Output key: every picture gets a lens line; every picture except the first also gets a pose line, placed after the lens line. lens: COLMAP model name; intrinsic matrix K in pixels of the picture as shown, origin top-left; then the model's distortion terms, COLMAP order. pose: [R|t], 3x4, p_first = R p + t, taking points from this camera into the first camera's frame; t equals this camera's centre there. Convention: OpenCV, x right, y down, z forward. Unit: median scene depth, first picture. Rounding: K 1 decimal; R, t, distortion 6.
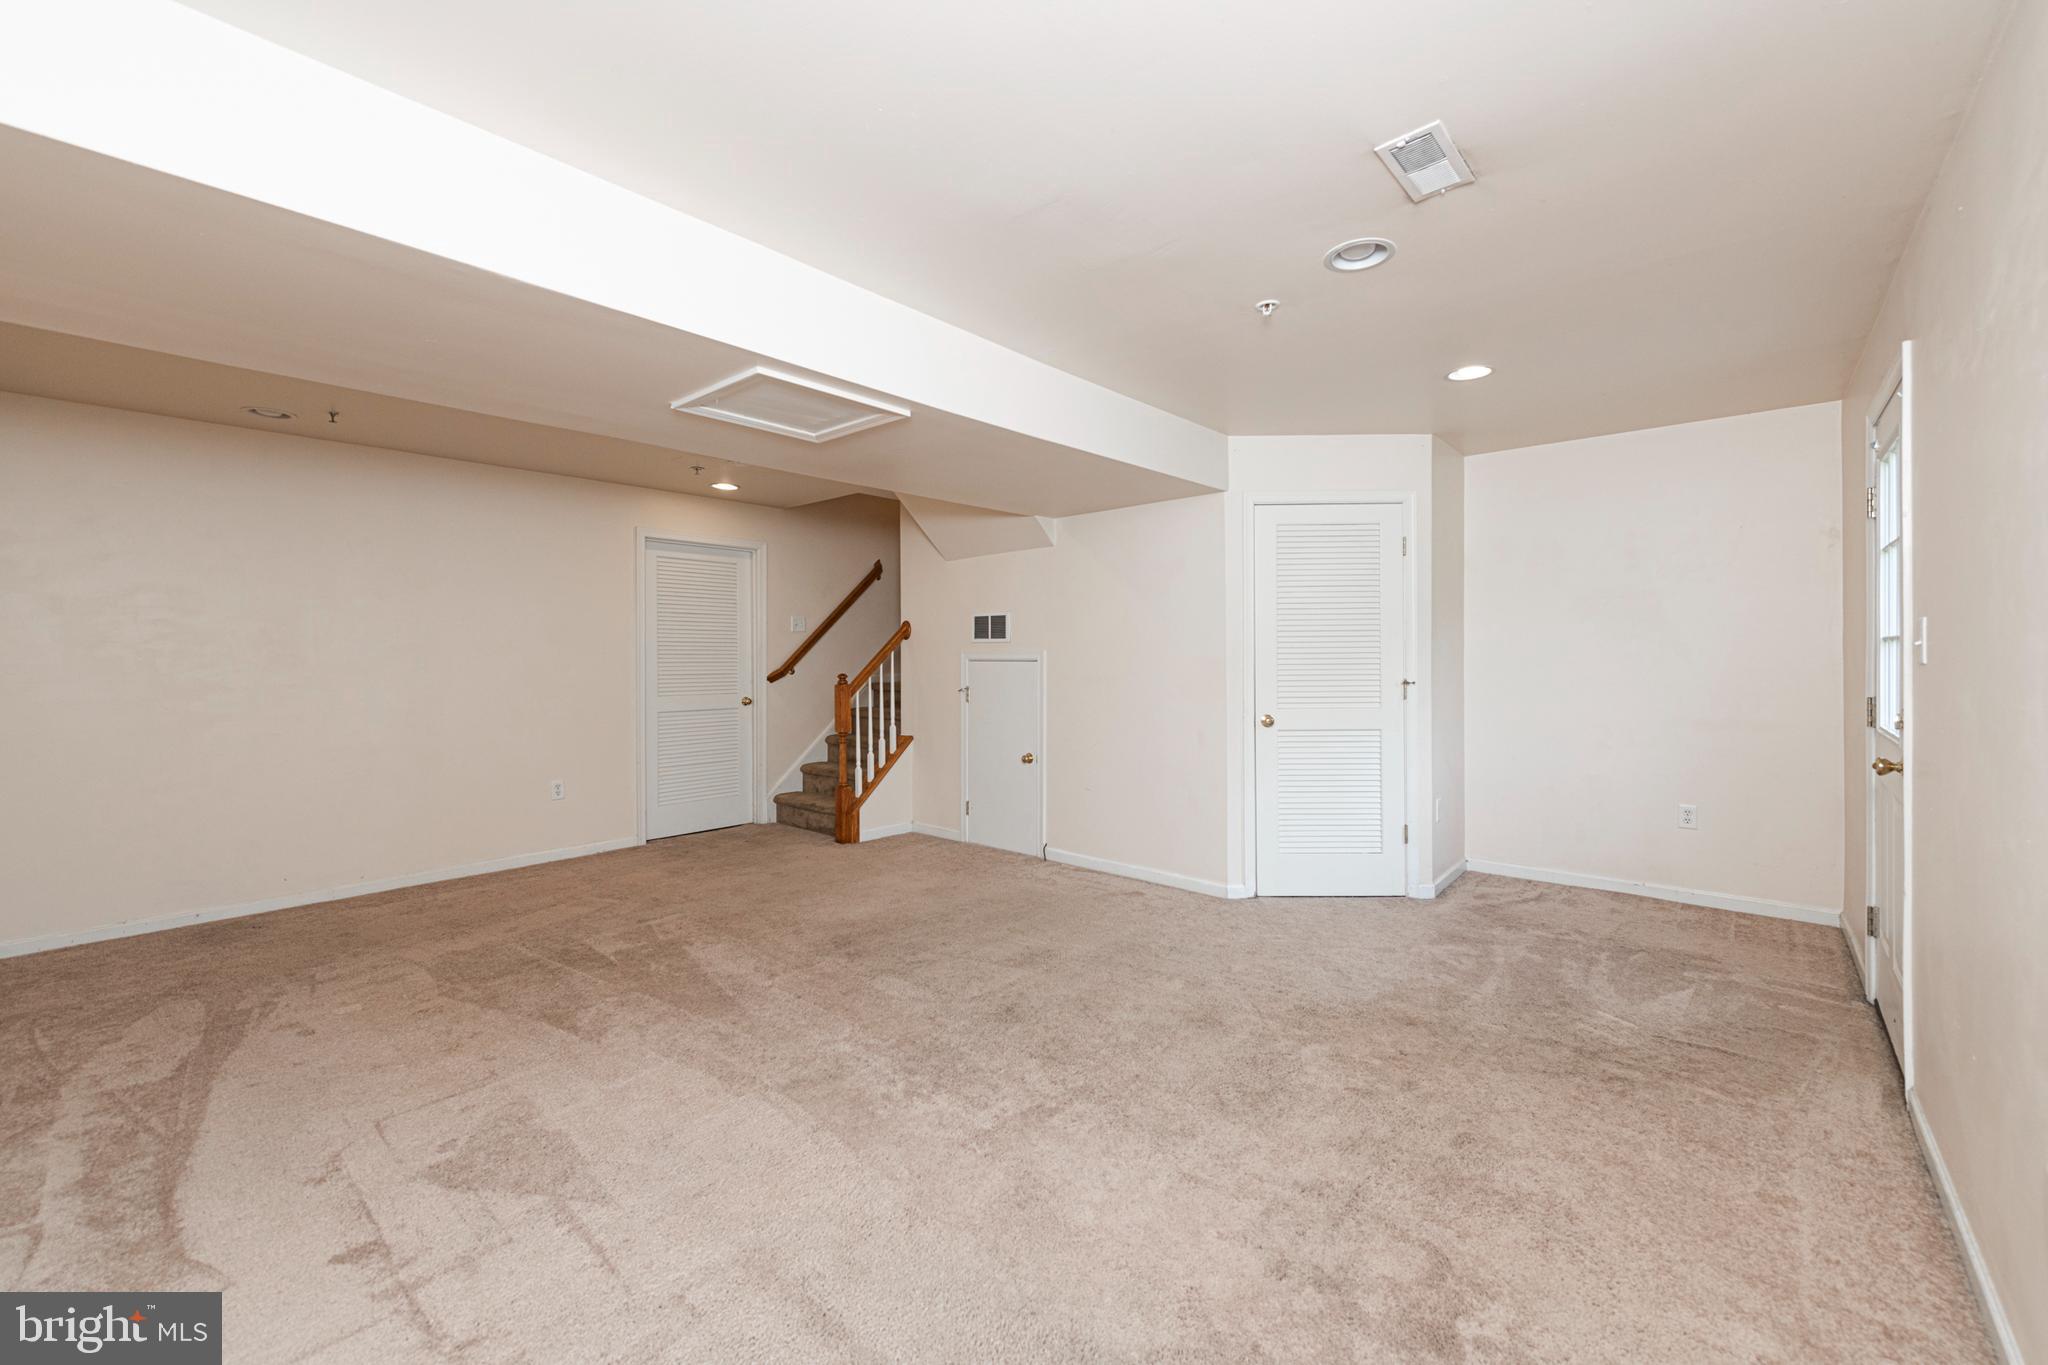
lens RADIAL K [[841.3, 0, 1029.7], [0, 841.3, 660.8], [0, 0, 1]] dist [0.008936, -0.003025]
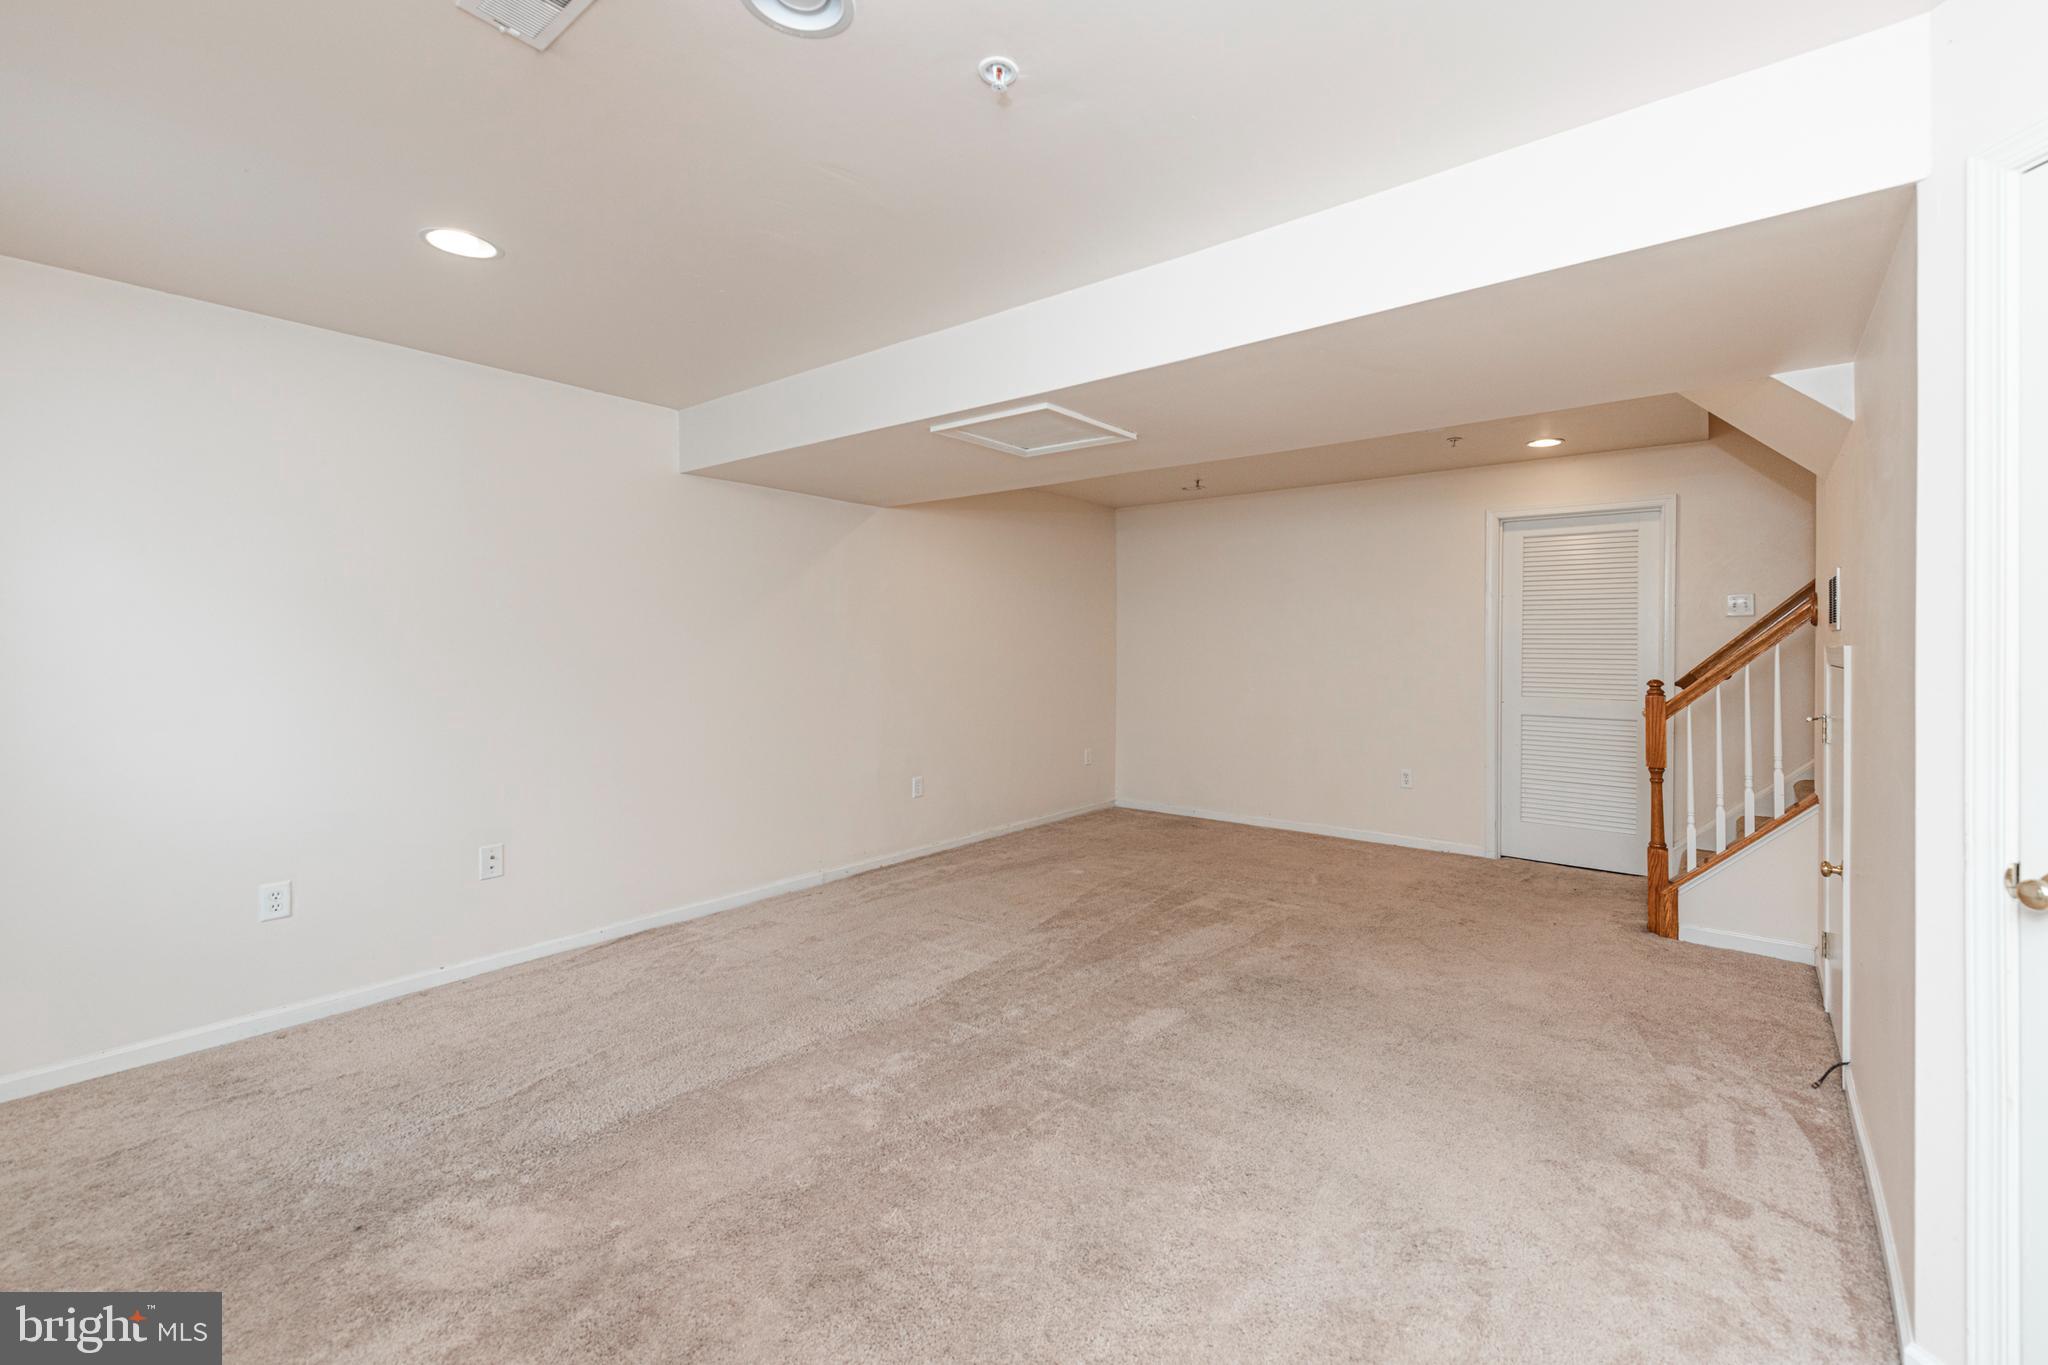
lens RADIAL K [[841.3, 0, 1074.9], [0, 841.3, 639.4], [0, 0, 1]] dist [0.008936, -0.003025]
pose [[0.053804, -0.007093, -0.998526, 0.626439], [-0.007969, 0.999940, -0.007533, -0.010234], [0.998520, 0.008362, 0.053744, 0.732310]]
